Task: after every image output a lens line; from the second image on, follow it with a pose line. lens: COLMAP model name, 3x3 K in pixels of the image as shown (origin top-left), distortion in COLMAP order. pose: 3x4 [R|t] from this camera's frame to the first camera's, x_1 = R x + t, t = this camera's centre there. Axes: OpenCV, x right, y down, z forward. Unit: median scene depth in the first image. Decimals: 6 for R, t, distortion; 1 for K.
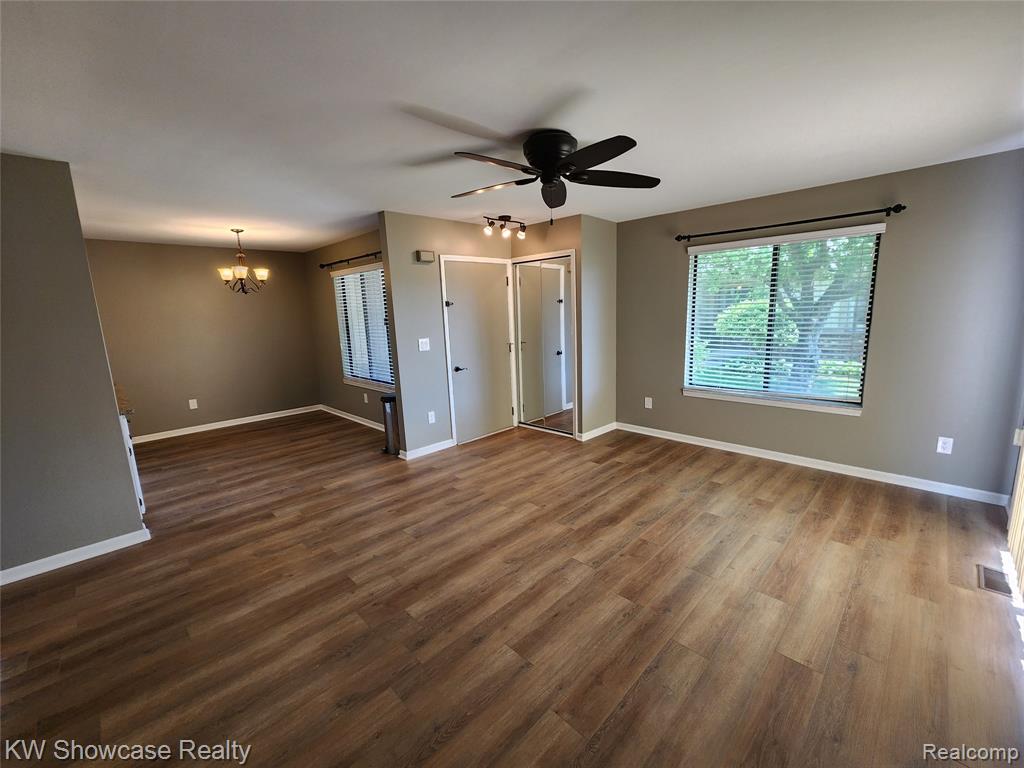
lens RADIAL K [[424.9, 0, 514.5], [0, 424.9, 379.4], [0, 0, 1]] dist [-0.000255, 0.000551]
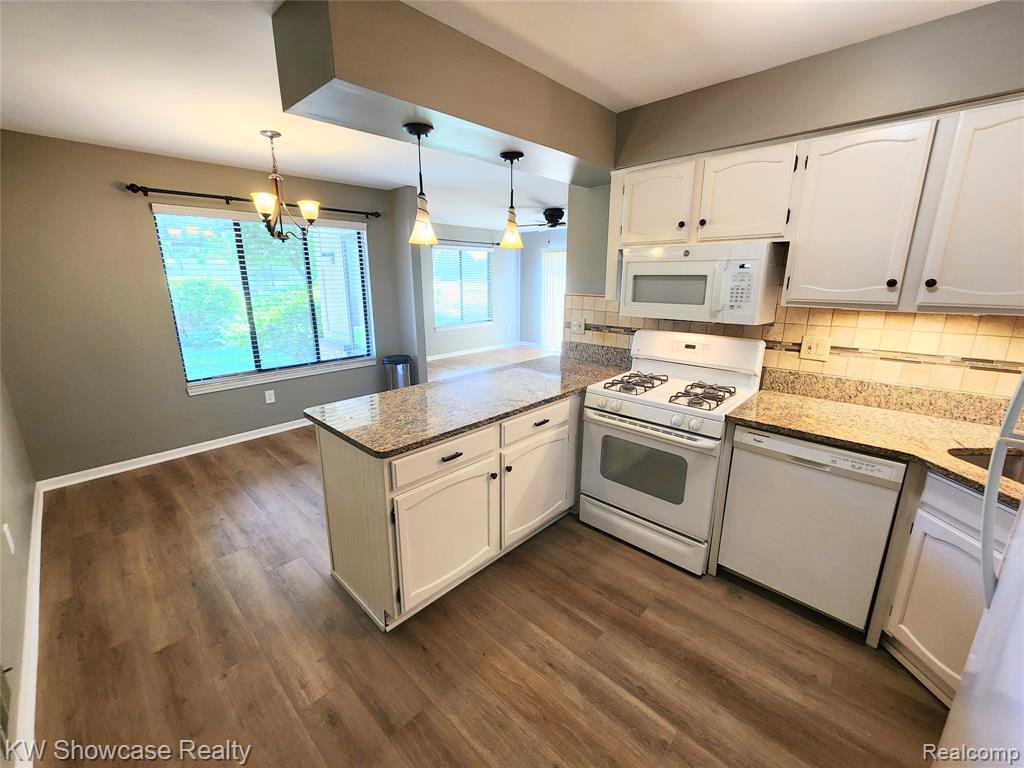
lens RADIAL K [[424.9, 0, 514.5], [0, 424.9, 379.4], [0, 0, 1]] dist [-0.000255, 0.000551]
pose [[-0.033849, -0.205950, 0.977977, -1.944941], [0.166121, 0.963766, 0.208707, -0.120047], [-0.985524, 0.169527, 0.001590, 1.047698]]
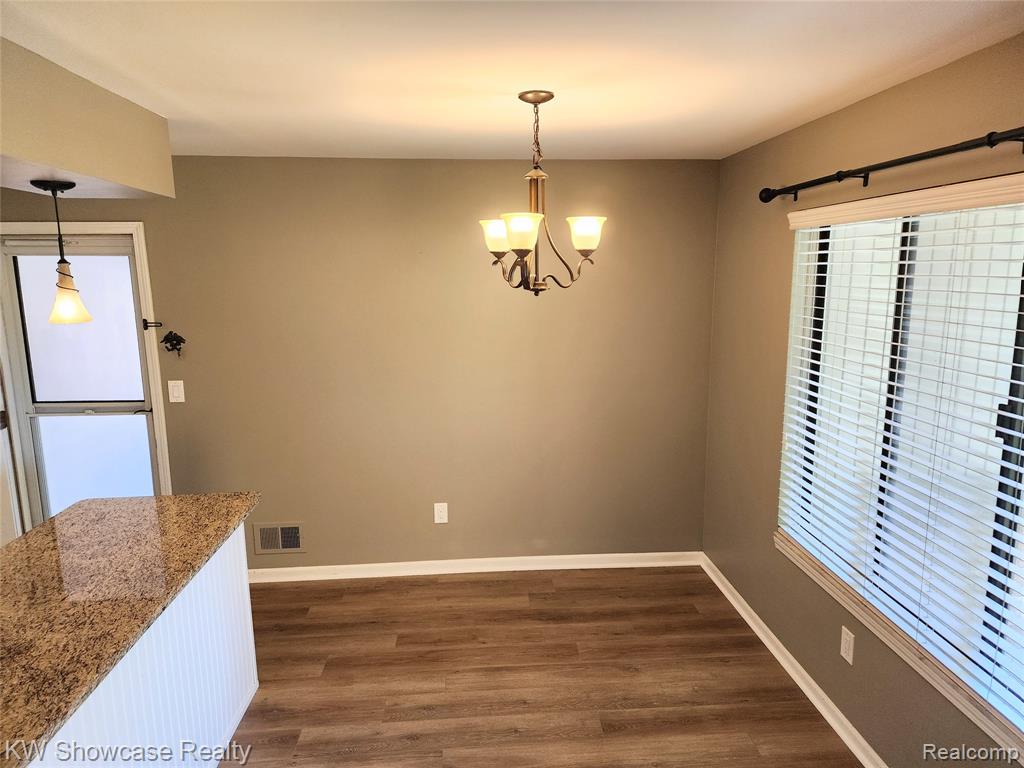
lens RADIAL K [[684.7, 0, 521.6], [0, 684.7, 389.4], [0, 0, 1]] dist [0.072339, -0.068877]
pose [[0.757790, 0.144010, -0.636408, -0.434176], [-0.126496, 0.989260, 0.073234, -0.246864], [0.640119, 0.025007, 0.767868, 0.874905]]
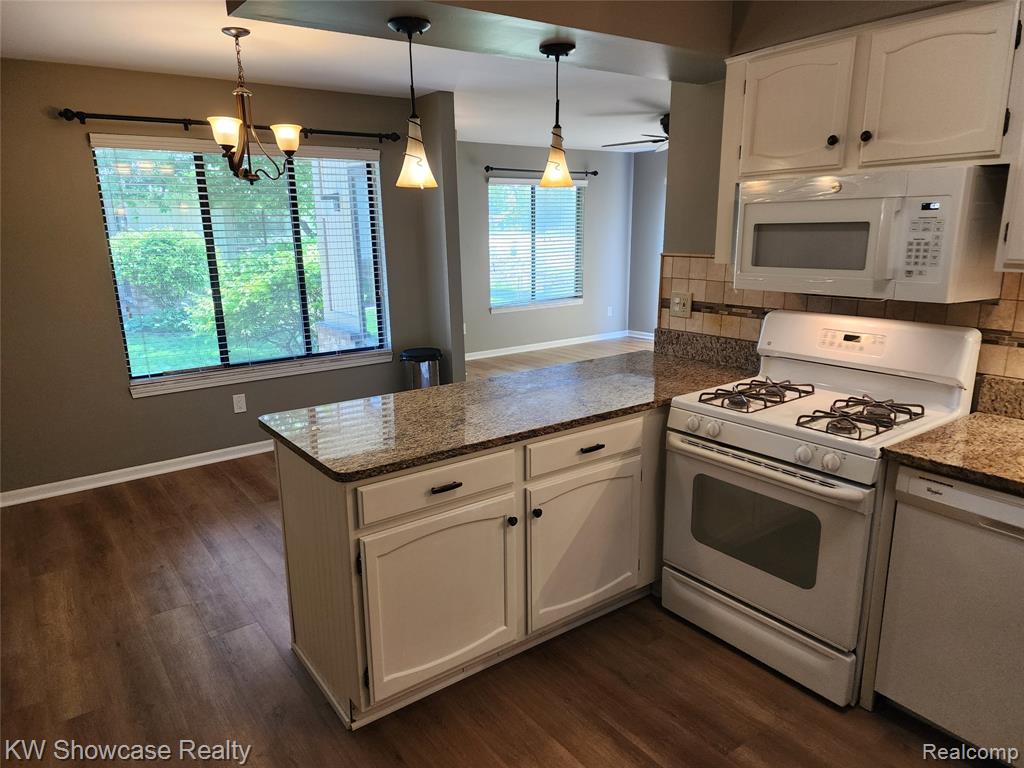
lens RADIAL K [[689.7, 0, 512.9], [0, 689.7, 392.9], [0, 0, 1]] dist [0.074763, -0.072023]
pose [[0.146063, -0.205170, 0.967766, -2.015180], [0.173876, 0.968353, 0.179051, -0.108831], [-0.973875, 0.142119, 0.177115, 0.956379]]
